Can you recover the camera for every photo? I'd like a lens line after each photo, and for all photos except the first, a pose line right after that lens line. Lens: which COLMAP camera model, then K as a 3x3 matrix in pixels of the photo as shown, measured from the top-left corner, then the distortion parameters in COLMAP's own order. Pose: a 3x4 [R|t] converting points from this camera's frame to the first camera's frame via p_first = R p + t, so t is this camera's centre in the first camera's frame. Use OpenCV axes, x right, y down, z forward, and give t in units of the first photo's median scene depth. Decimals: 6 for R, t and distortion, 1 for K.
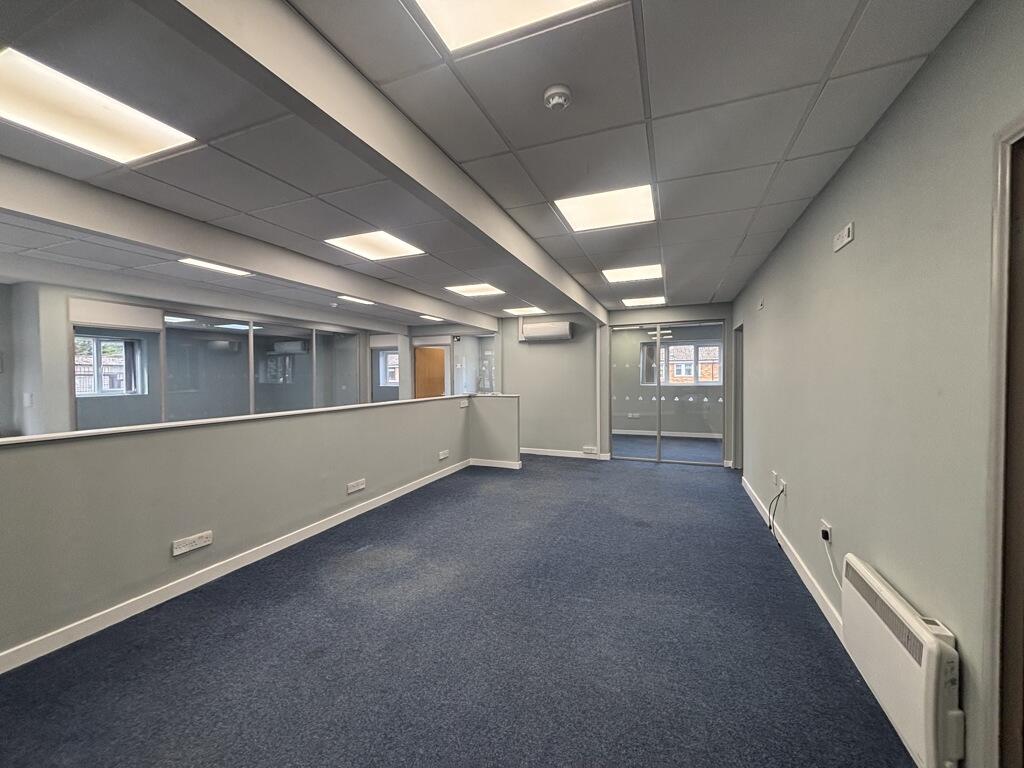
lens RADIAL K [[411.7, 0, 506.0], [0, 411.7, 382.7], [0, 0, 1]] dist [0.001013, 0.000153]
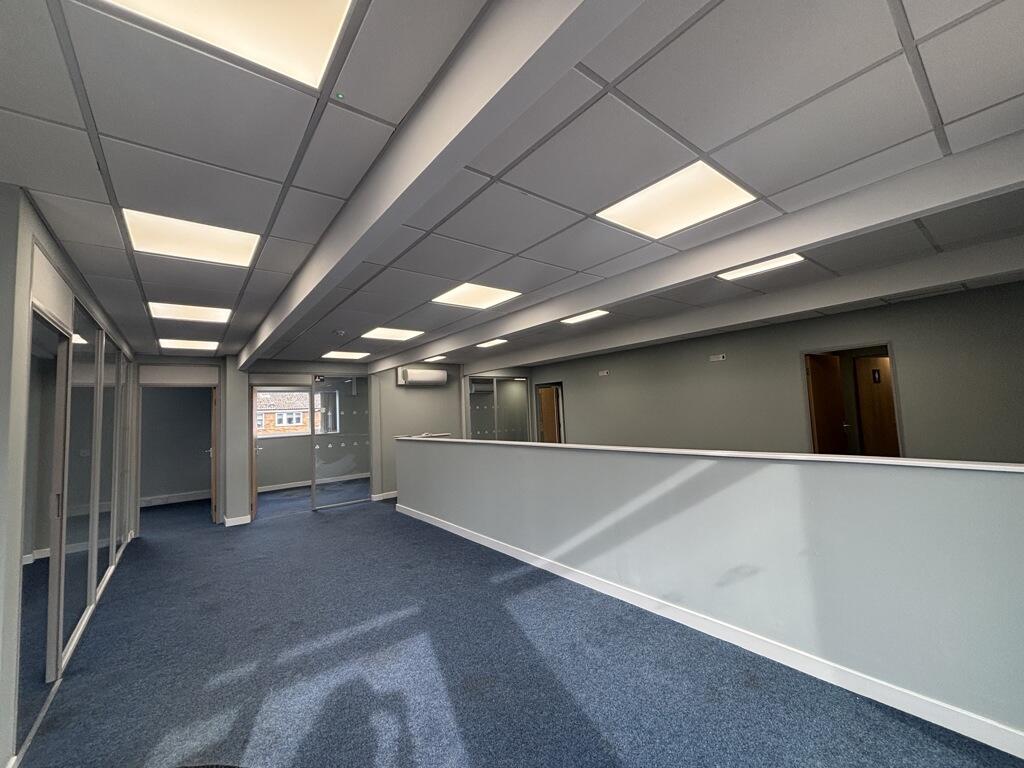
lens RADIAL K [[409.5, 0, 511.2], [0, 409.5, 382.1], [0, 0, 1]] dist [0.002161, 0.000006]
pose [[0.499590, 0.047038, 0.864984, -0.708892], [0.060228, 0.994222, -0.088852, 0.002090], [-0.864166, 0.096485, 0.493870, 0.229601]]
